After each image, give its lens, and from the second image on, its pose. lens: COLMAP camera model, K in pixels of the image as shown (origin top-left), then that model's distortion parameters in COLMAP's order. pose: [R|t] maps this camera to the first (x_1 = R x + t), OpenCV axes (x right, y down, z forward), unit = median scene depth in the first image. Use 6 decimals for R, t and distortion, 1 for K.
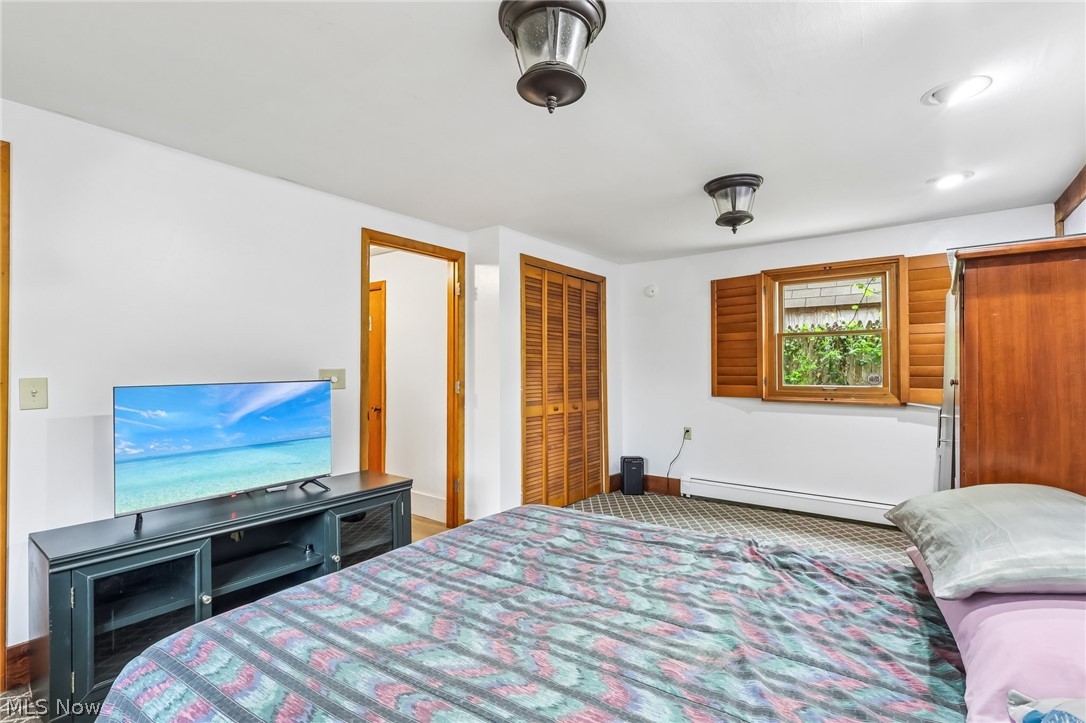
lens RADIAL K [[523.2, 0, 541.6], [0, 523.2, 366.0], [0, 0, 1]] dist [-0.000114, 0.000435]
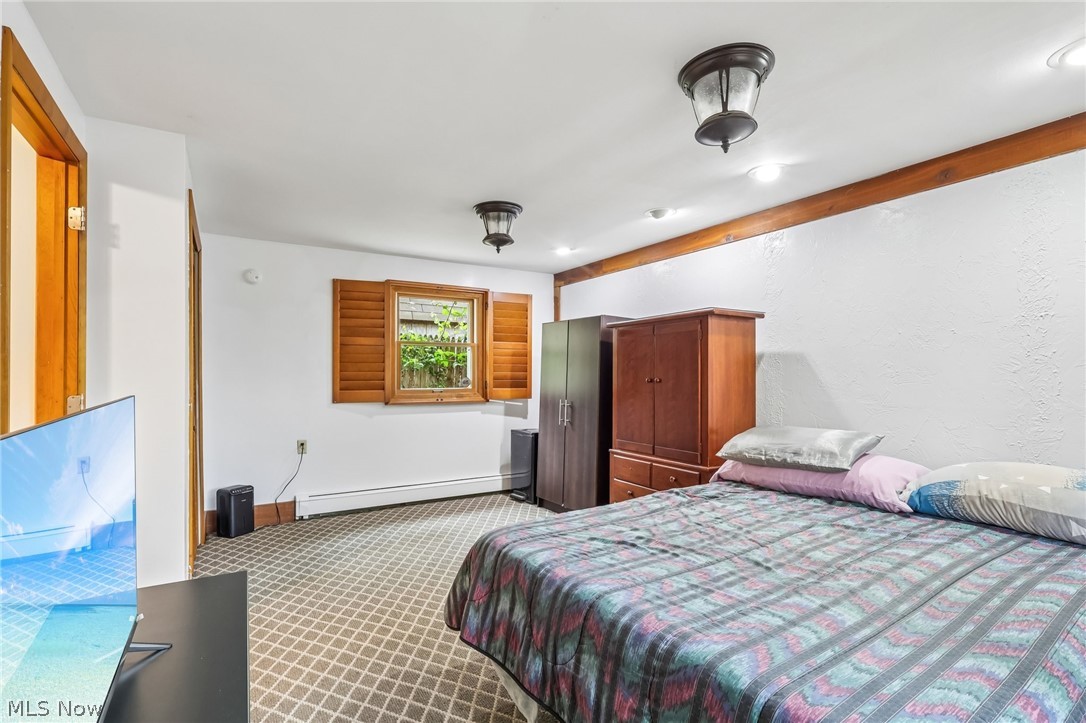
lens RADIAL K [[515.2, 0, 545.2], [0, 515.2, 374.6], [0, 0, 1]] dist [-0.007282, 0.000672]
pose [[0.347989, 0.003129, 0.937493, -0.434694], [-0.004449, 0.999989, -0.001686, 0.007285], [-0.937488, -0.003584, 0.347999, 0.349856]]
